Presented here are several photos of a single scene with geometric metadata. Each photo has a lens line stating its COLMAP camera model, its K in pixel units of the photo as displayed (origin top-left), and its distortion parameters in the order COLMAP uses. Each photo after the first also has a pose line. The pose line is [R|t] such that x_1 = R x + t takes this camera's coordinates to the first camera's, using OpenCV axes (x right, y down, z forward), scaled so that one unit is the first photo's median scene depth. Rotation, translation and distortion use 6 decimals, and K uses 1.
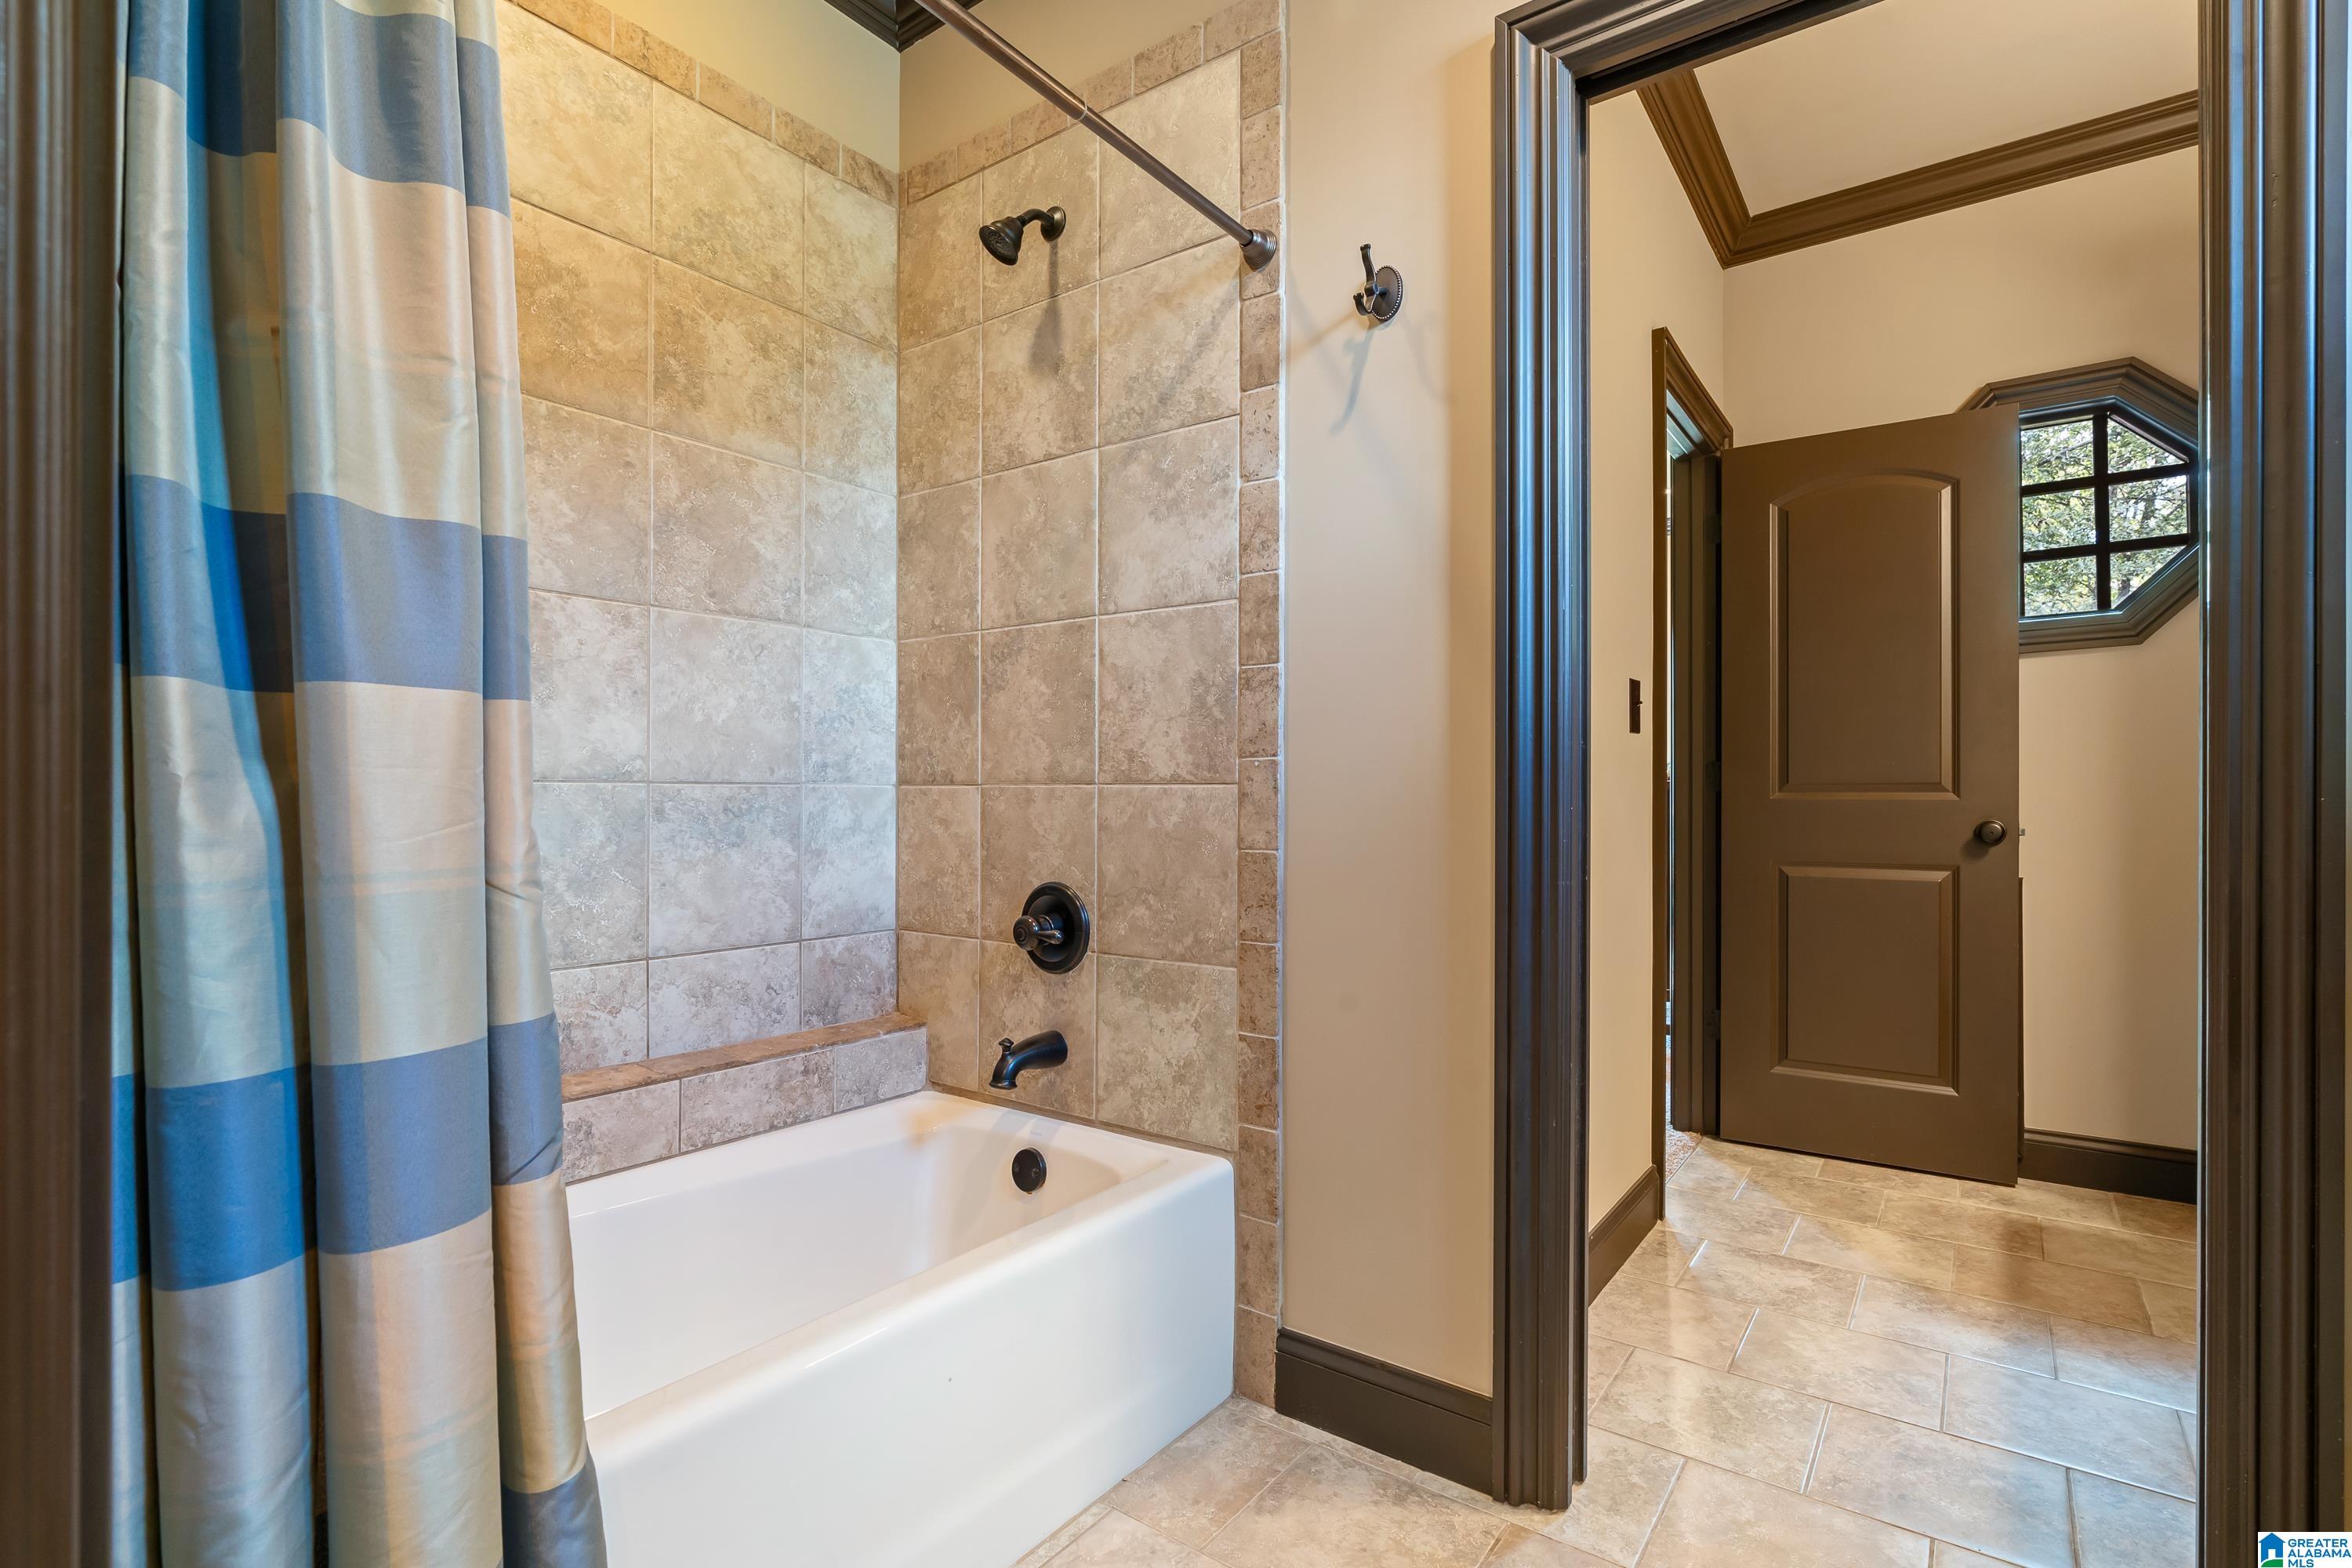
lens RADIAL K [[1115.5, 0, 1164.2], [0, 1115.5, 788.1], [0, 0, 1]] dist [-0.001457, -0.000922]
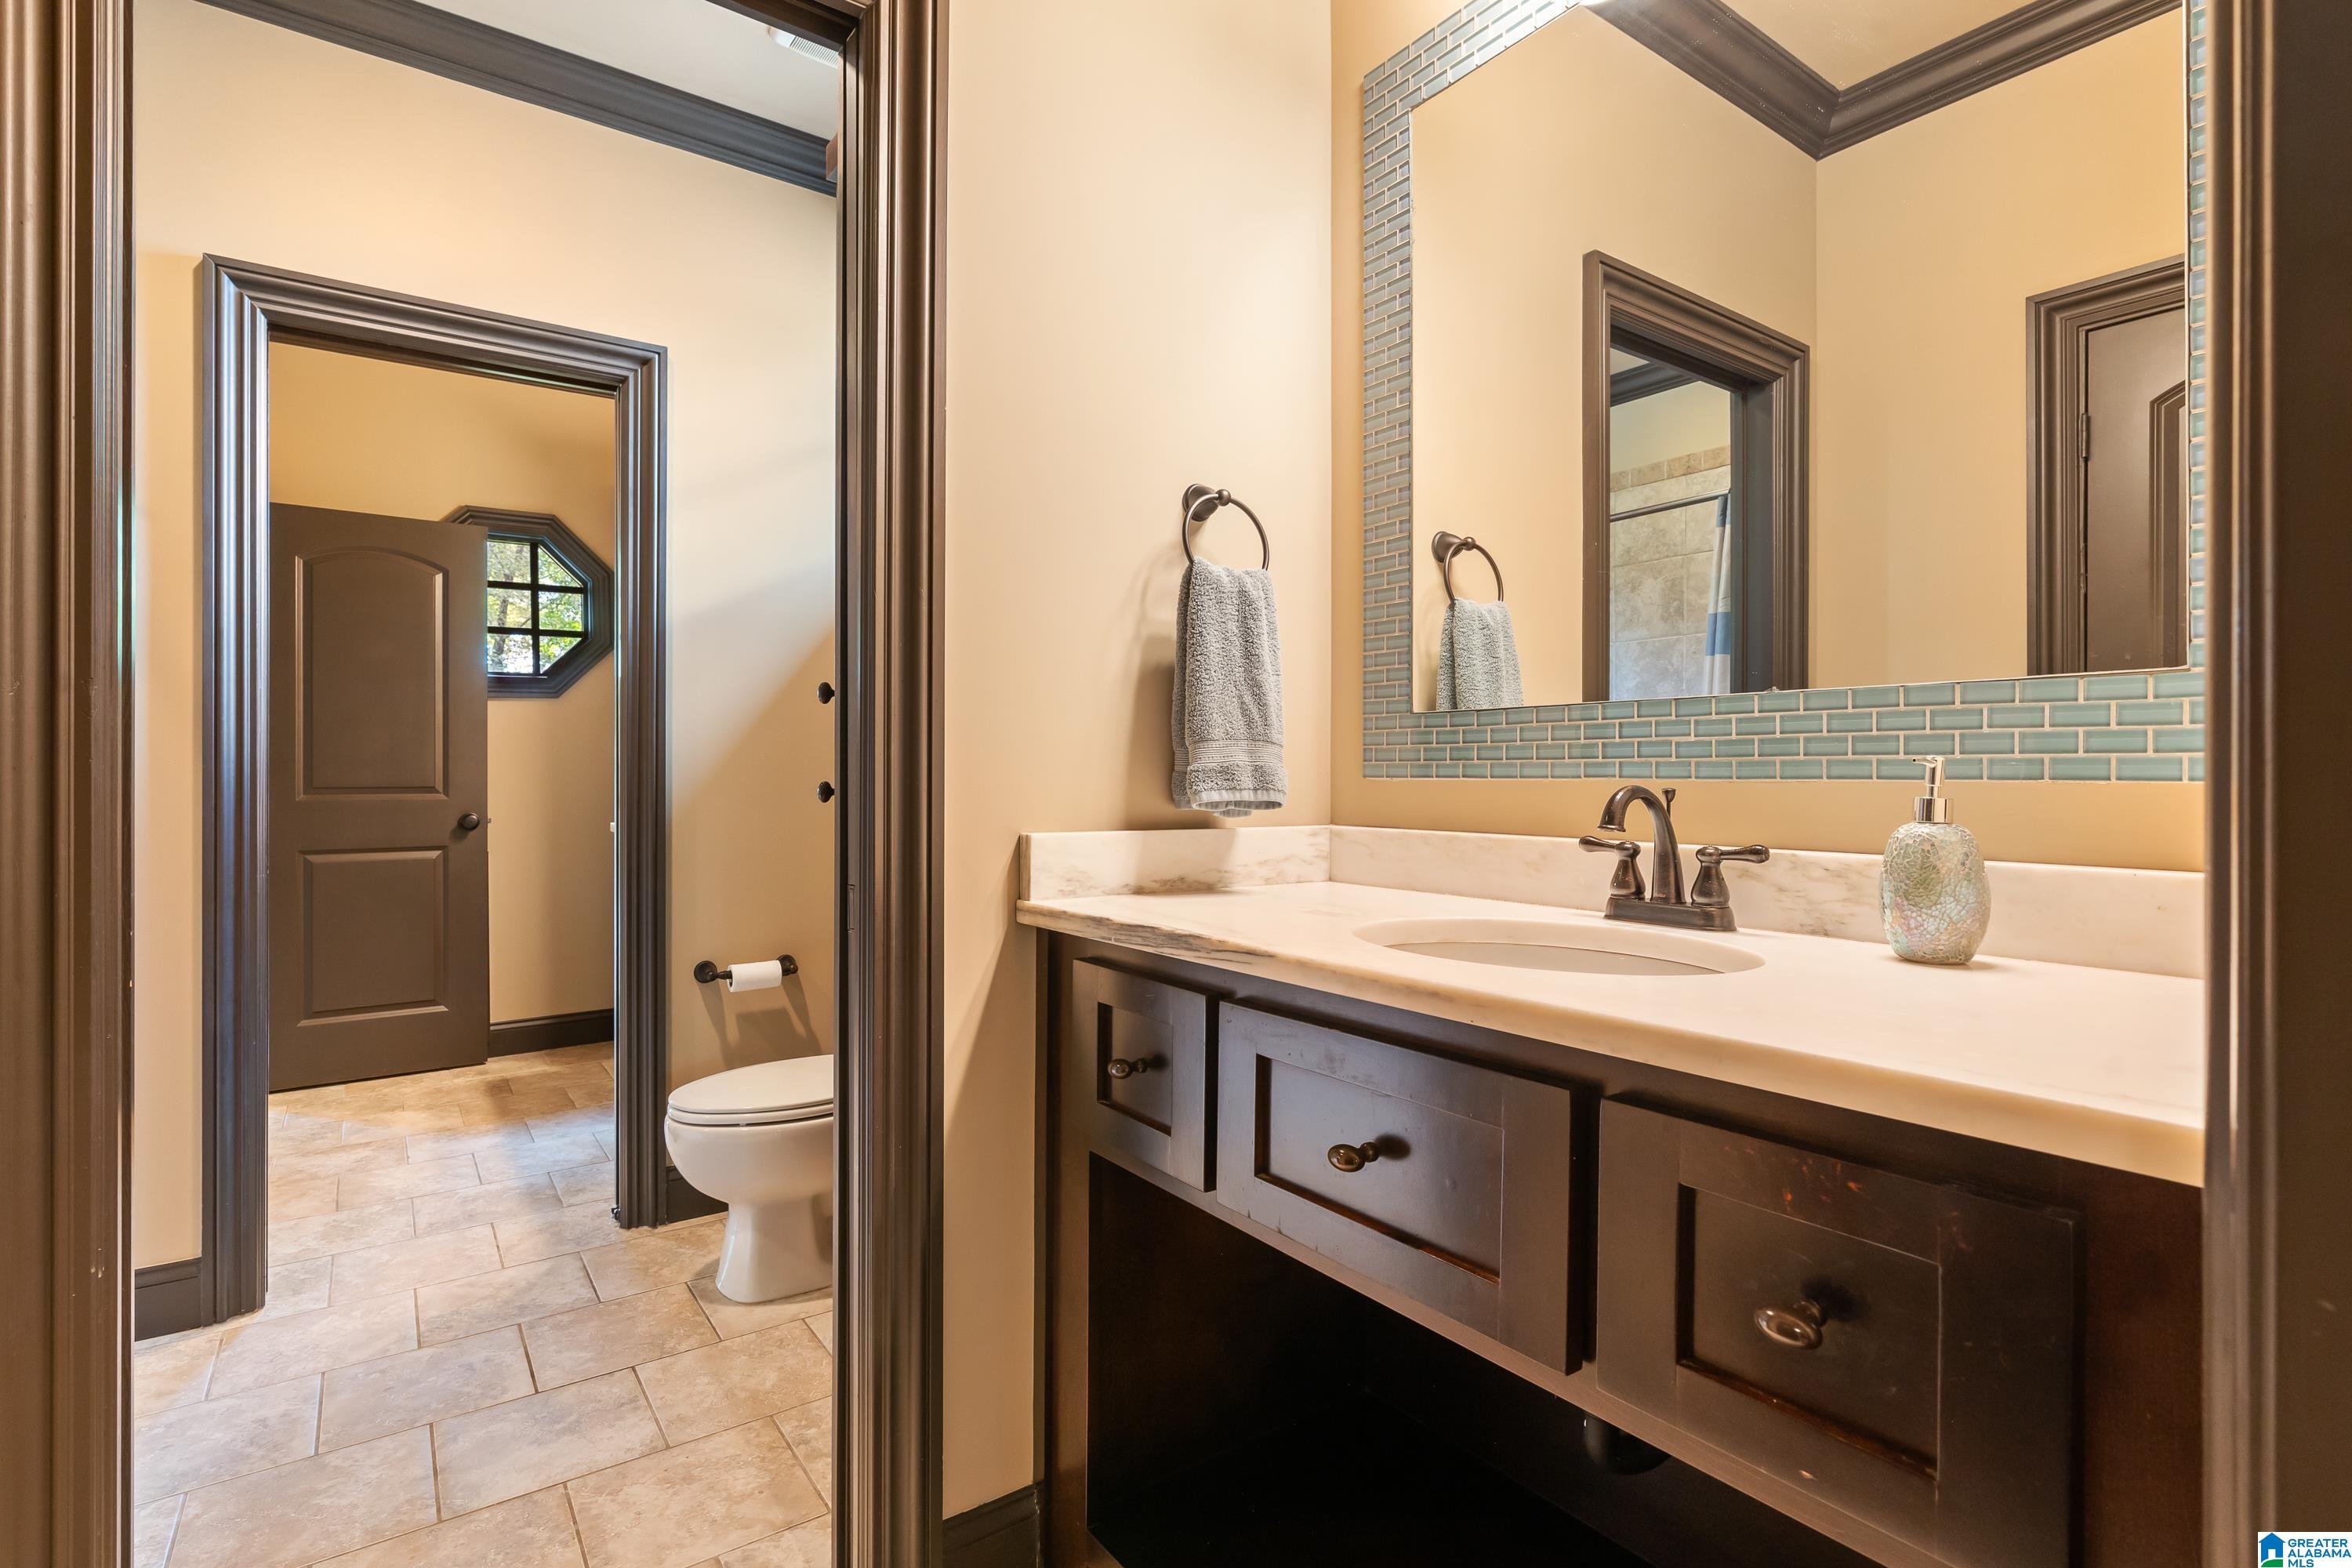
lens RADIAL K [[1115.5, 0, 1164.2], [0, 1115.5, 788.1], [0, 0, 1]] dist [-0.001457, -0.000922]
pose [[0.313077, -0.011678, 0.949656, -0.363624], [-0.005865, 0.999882, 0.014229, -0.031037], [-0.949710, -0.010025, 0.312972, -0.317888]]
